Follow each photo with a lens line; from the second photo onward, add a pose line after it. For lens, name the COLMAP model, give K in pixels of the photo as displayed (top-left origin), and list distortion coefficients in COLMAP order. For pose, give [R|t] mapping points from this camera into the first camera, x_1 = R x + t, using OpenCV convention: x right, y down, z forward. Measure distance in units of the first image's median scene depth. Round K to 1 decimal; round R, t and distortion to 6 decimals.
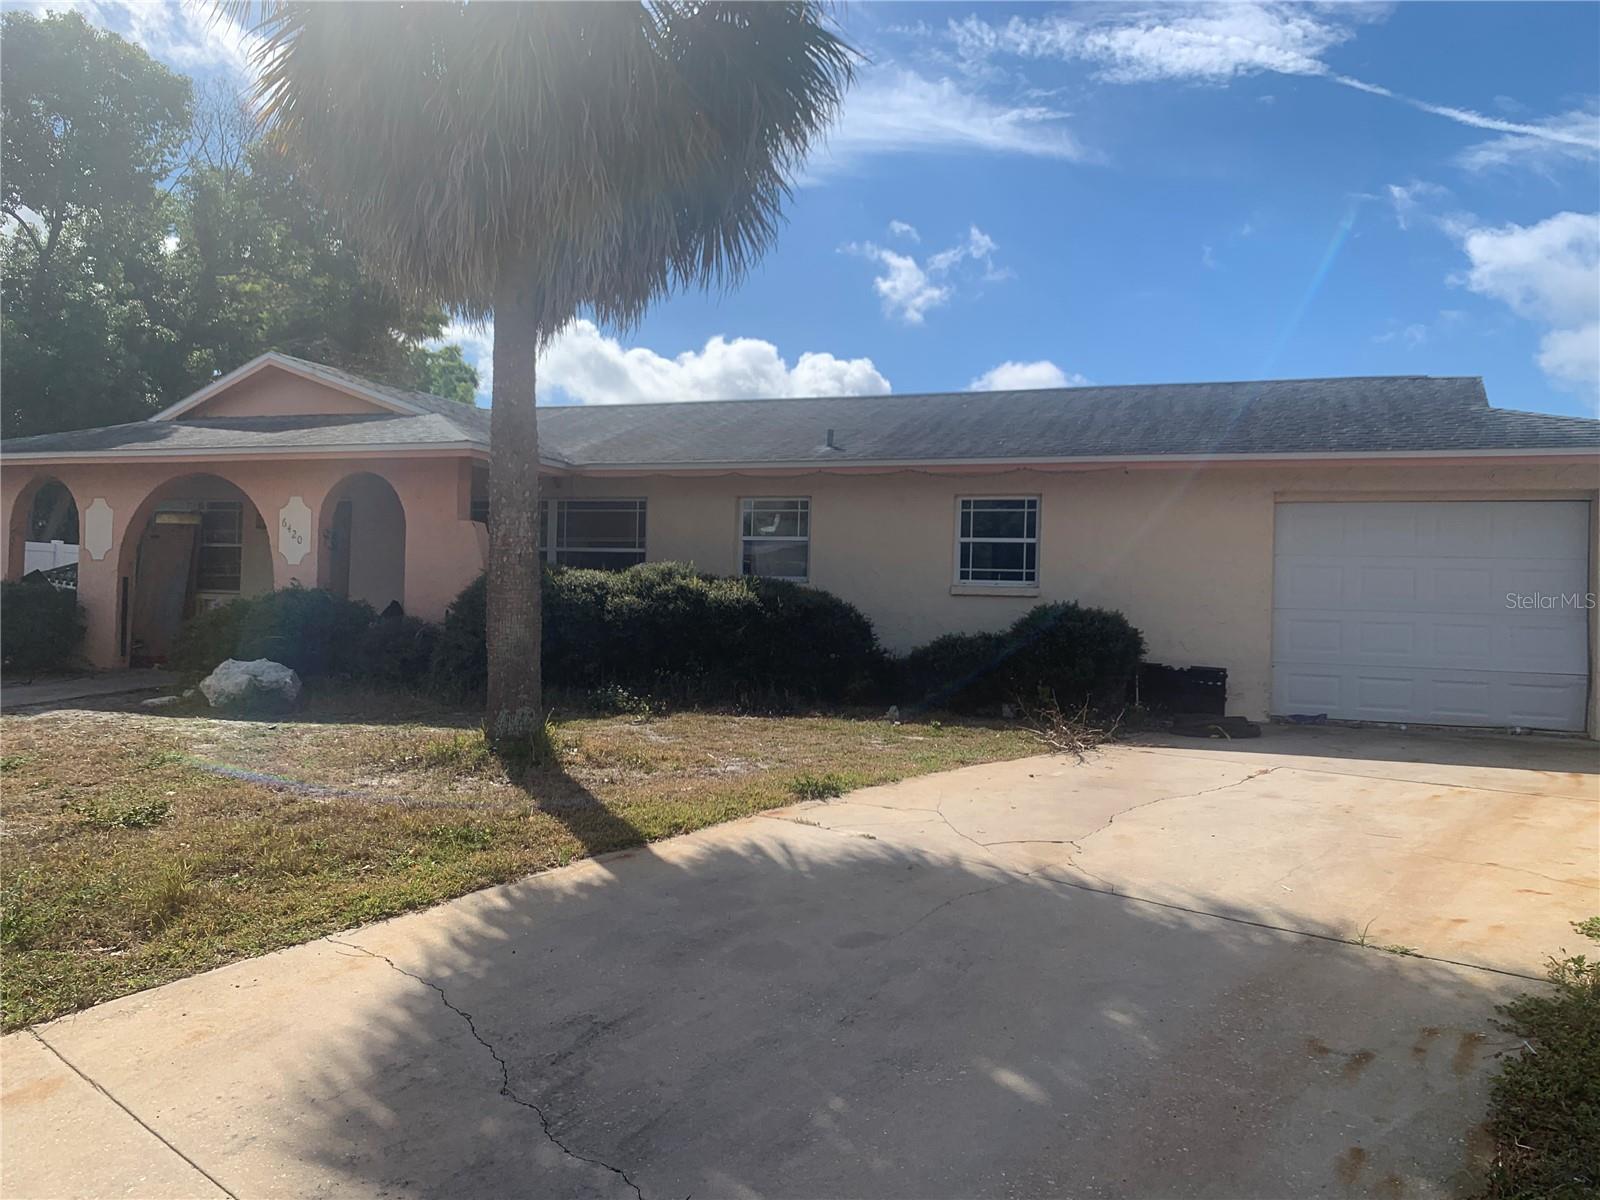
lens RADIAL K [[1181.5, 0, 805.4], [0, 1181.5, 611.5], [0, 0, 1]] dist [-0.012222, -0.006981]
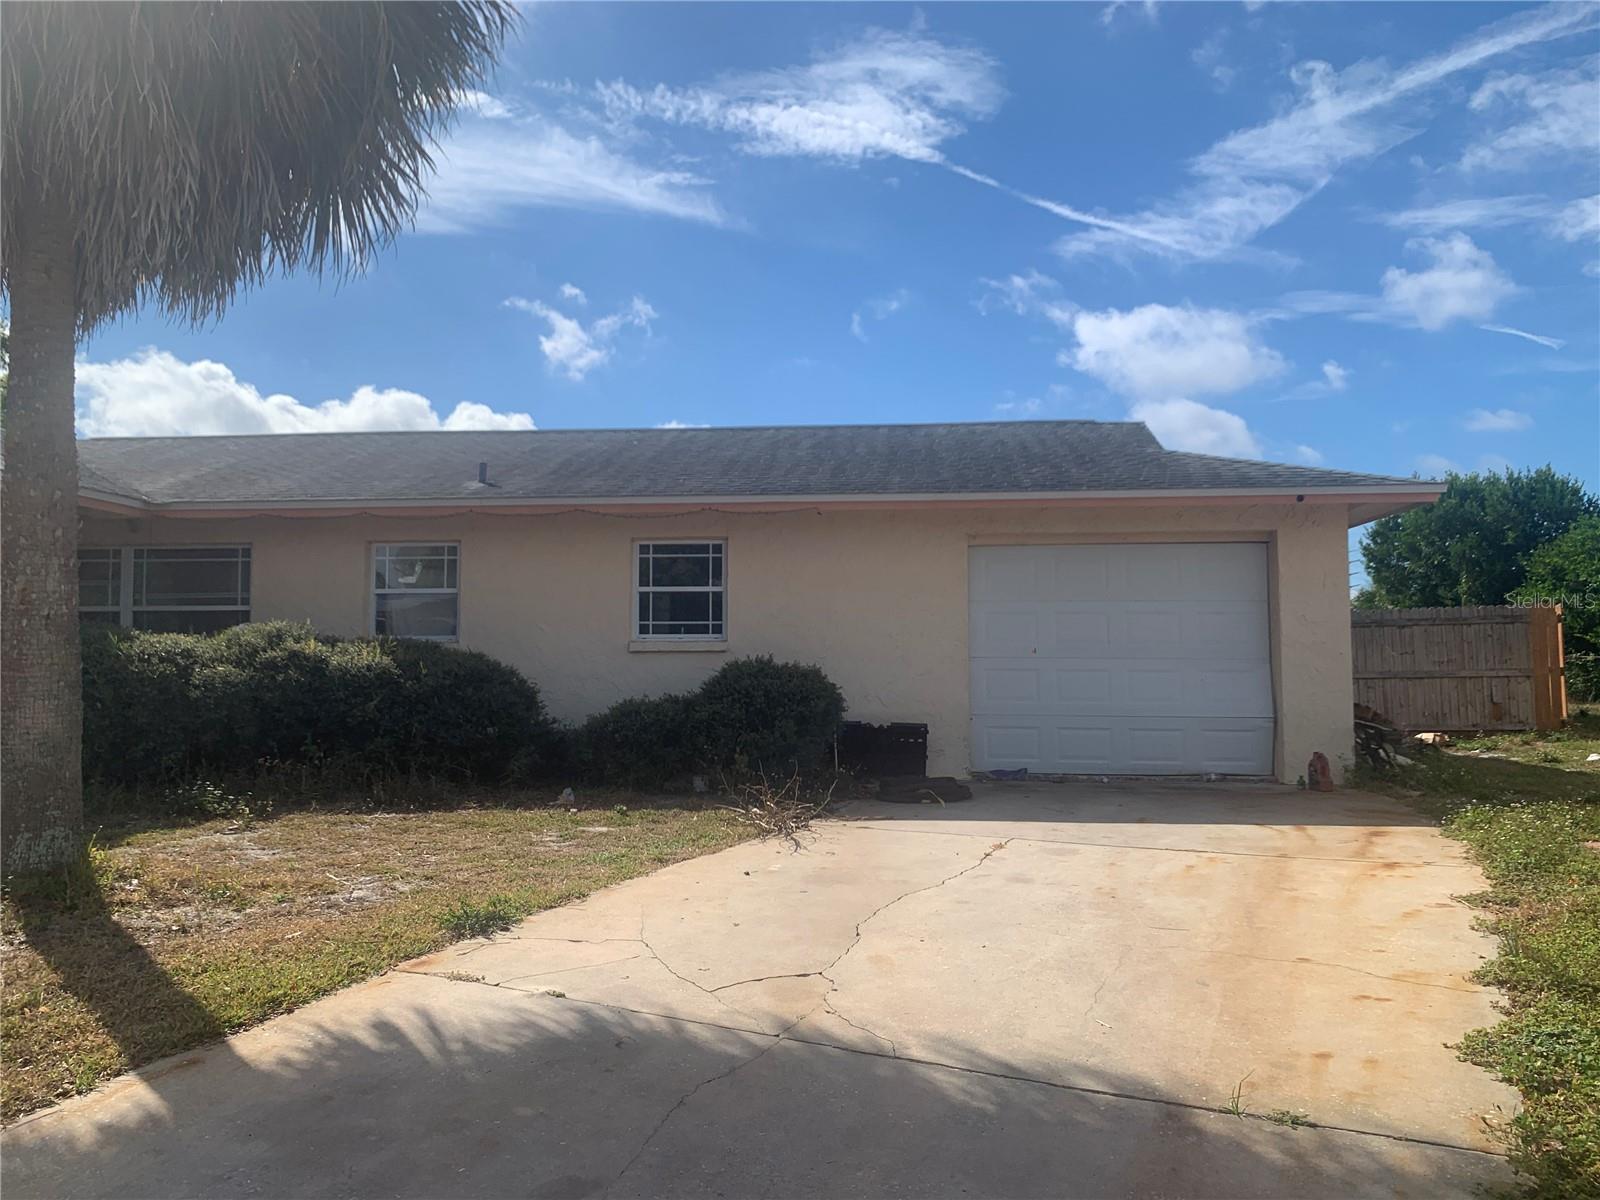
lens RADIAL K [[1182.9, 0, 798.7], [0, 1182.9, 574.9], [0, 0, 1]] dist [-0.017612, 0.003074]
pose [[0.959688, -0.009854, 0.280893, -0.001808], [0.030665, 0.997090, -0.069787, -0.006447], [-0.279388, 0.075588, 0.957198, 0.127173]]
